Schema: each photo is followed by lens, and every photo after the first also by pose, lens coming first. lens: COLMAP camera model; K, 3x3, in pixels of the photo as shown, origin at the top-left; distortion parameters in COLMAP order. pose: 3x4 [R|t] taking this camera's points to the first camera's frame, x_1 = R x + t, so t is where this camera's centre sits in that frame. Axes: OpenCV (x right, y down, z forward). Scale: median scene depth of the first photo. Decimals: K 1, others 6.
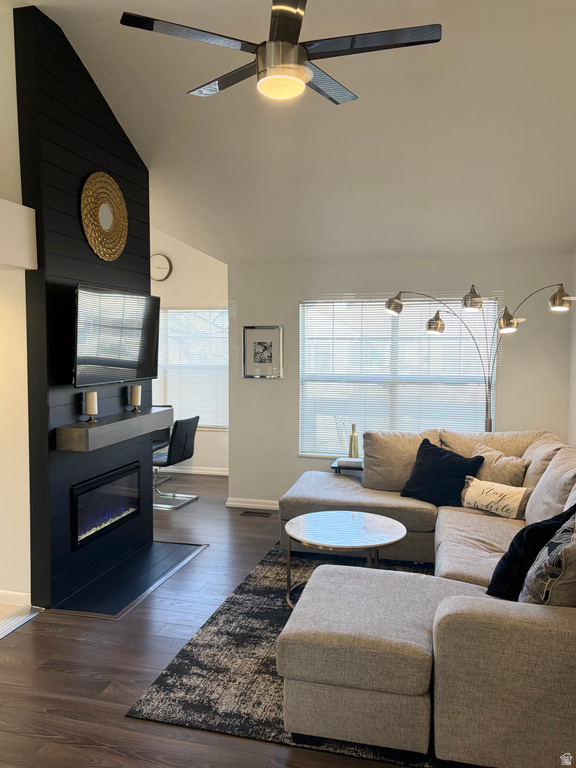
lens RADIAL K [[593.5, 0, 286.9], [0, 593.5, 386.2], [0, 0, 1]] dist [0.023125, -0.009077]
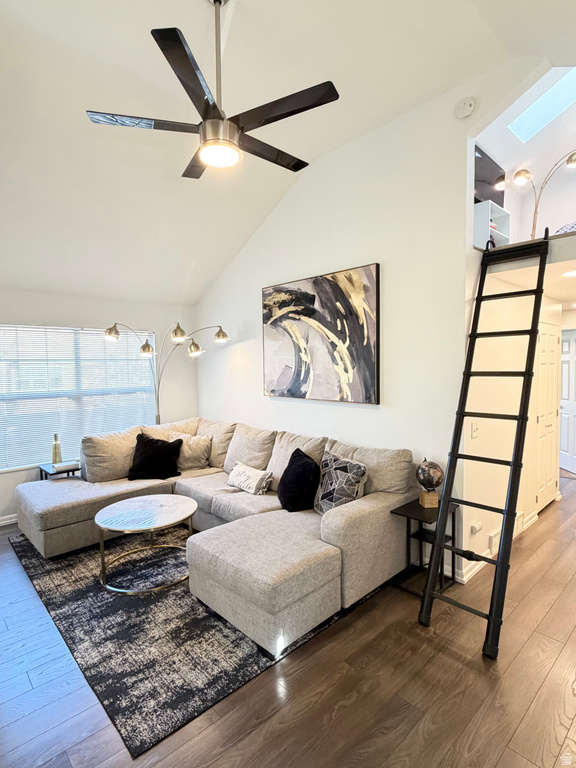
lens RADIAL K [[396.6, 0, 282.4], [0, 396.6, 384.3], [0, 0, 1]] dist [-0.006704, 0.001285]
pose [[0.547527, -0.050450, 0.835266, -0.466229], [0.074140, 0.997180, 0.011630, -0.014131], [-0.833497, 0.055559, 0.549723, 0.326281]]
